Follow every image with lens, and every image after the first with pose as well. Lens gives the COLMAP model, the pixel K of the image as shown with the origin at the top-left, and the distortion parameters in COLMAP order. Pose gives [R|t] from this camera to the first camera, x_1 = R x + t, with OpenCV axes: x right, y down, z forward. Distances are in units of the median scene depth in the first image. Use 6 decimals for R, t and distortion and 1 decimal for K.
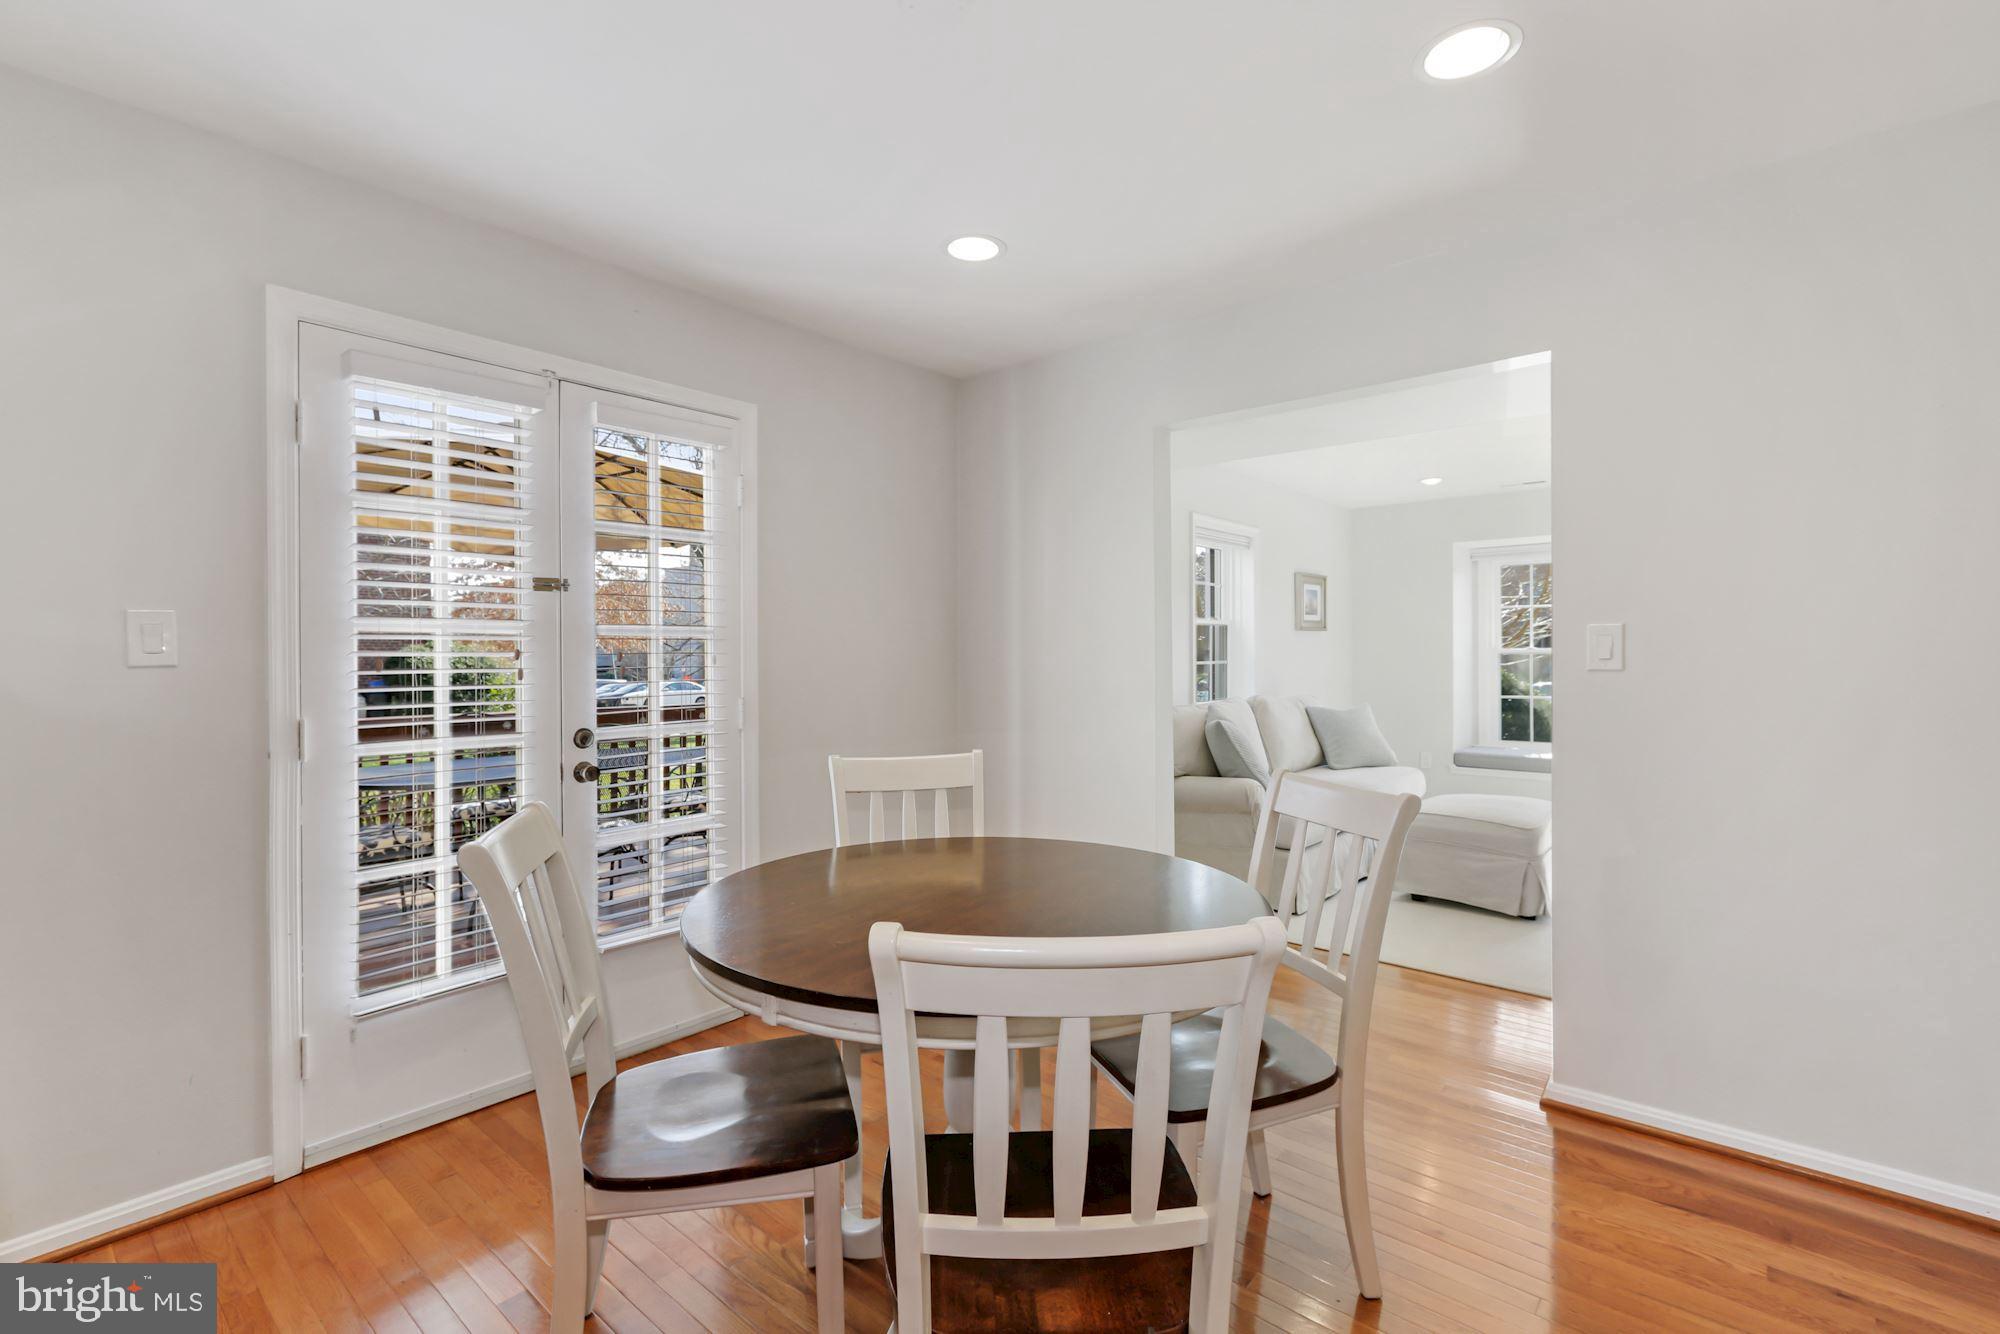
lens RADIAL K [[910.4, 0, 994.0], [0, 910.4, 649.5], [0, 0, 1]] dist [0.001192, -0.000025]
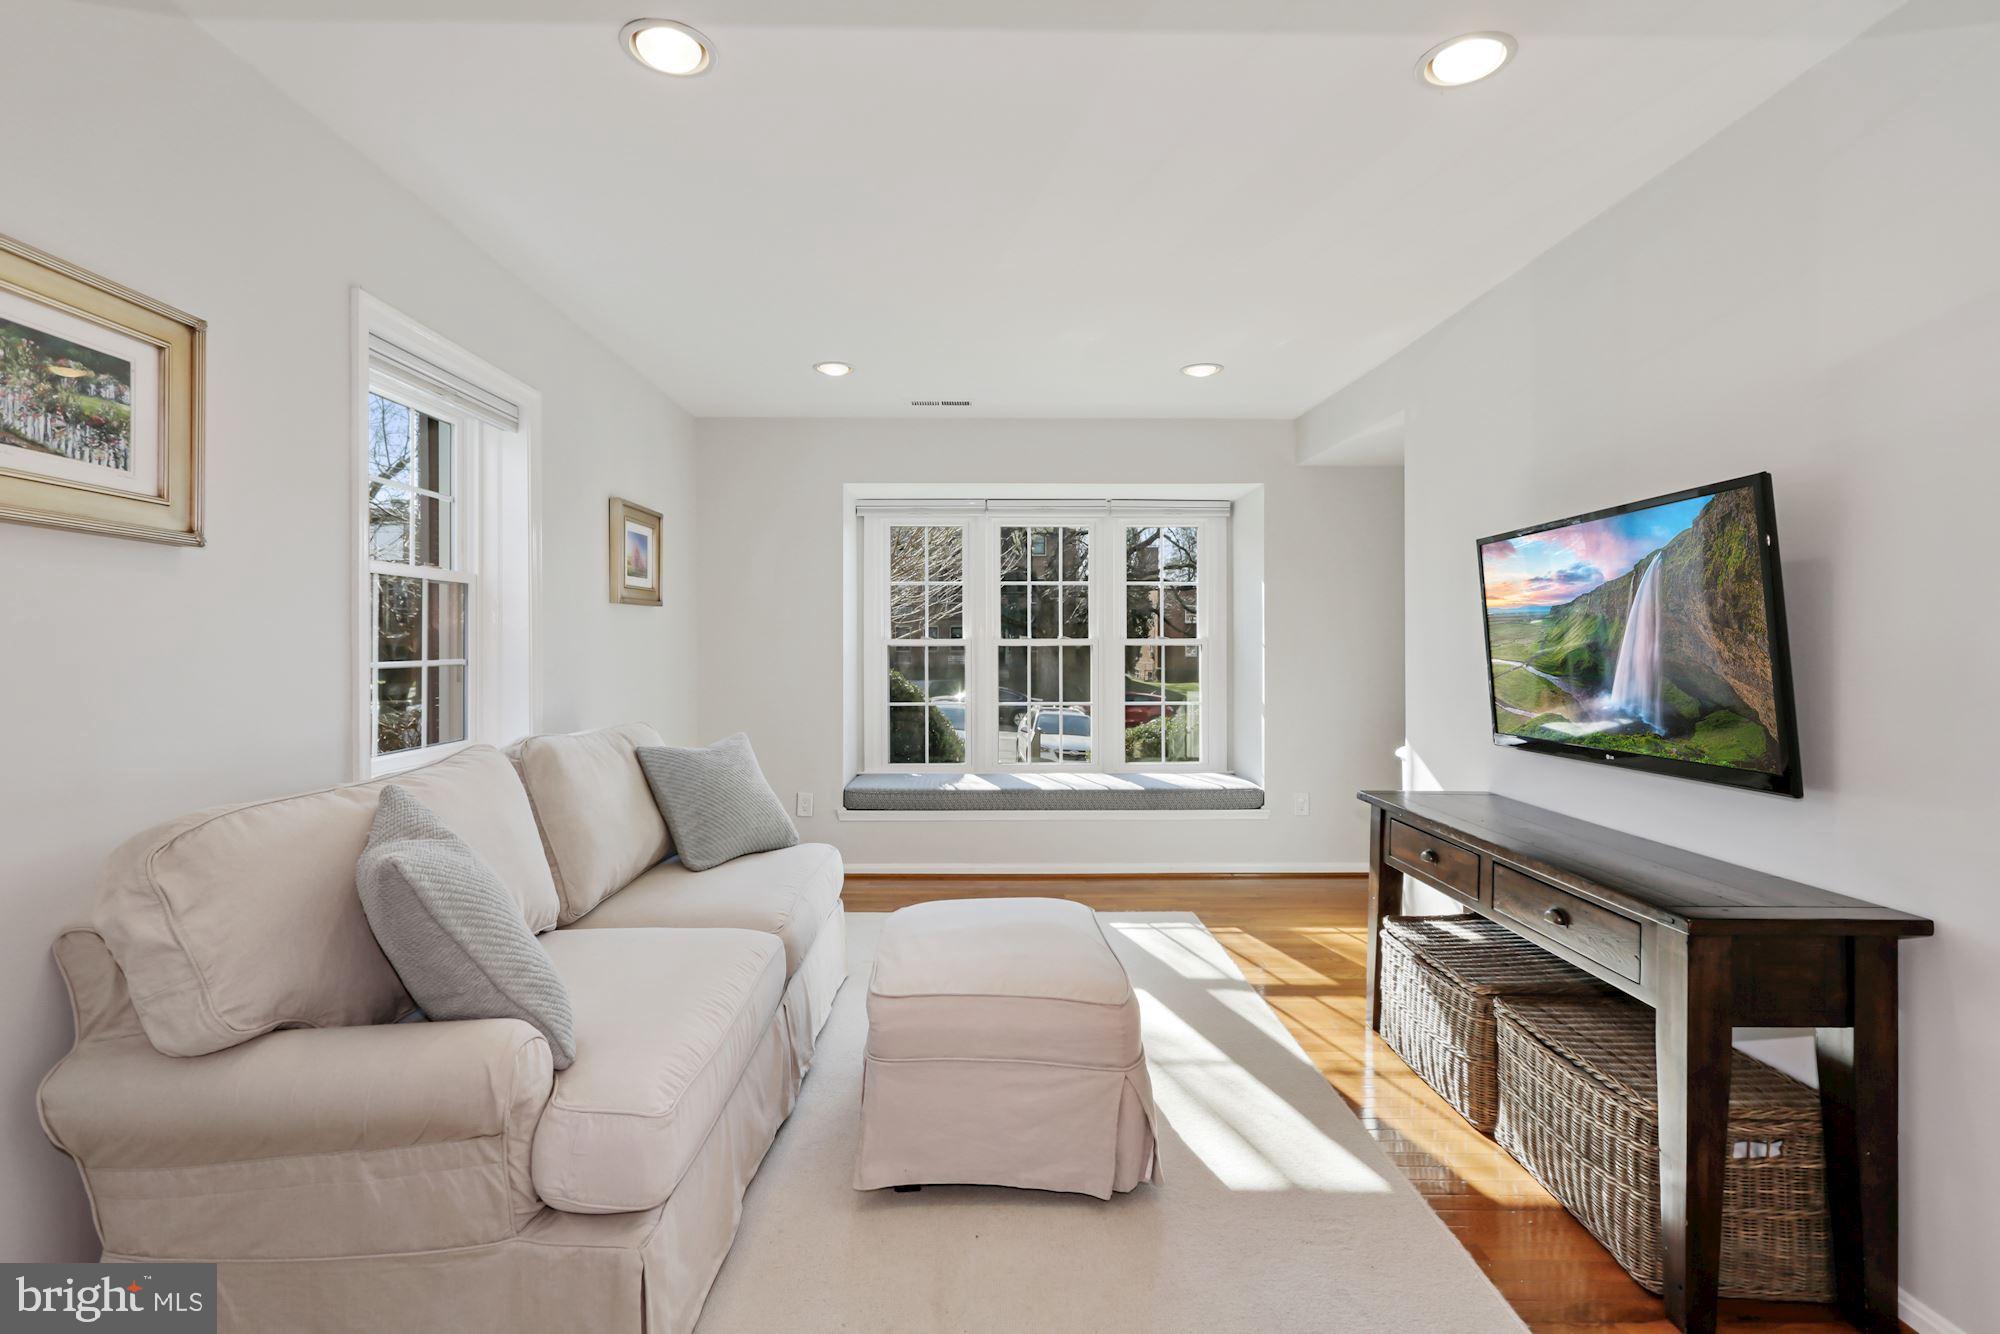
lens RADIAL K [[910.4, 0, 994.0], [0, 910.4, 649.5], [0, 0, 1]] dist [0.001192, -0.000025]
pose [[0.734968, 0.000621, 0.678102, 0.135301], [-0.006814, 0.999956, 0.006470, 0.002478], [-0.678068, -0.009376, 0.734939, 0.461124]]
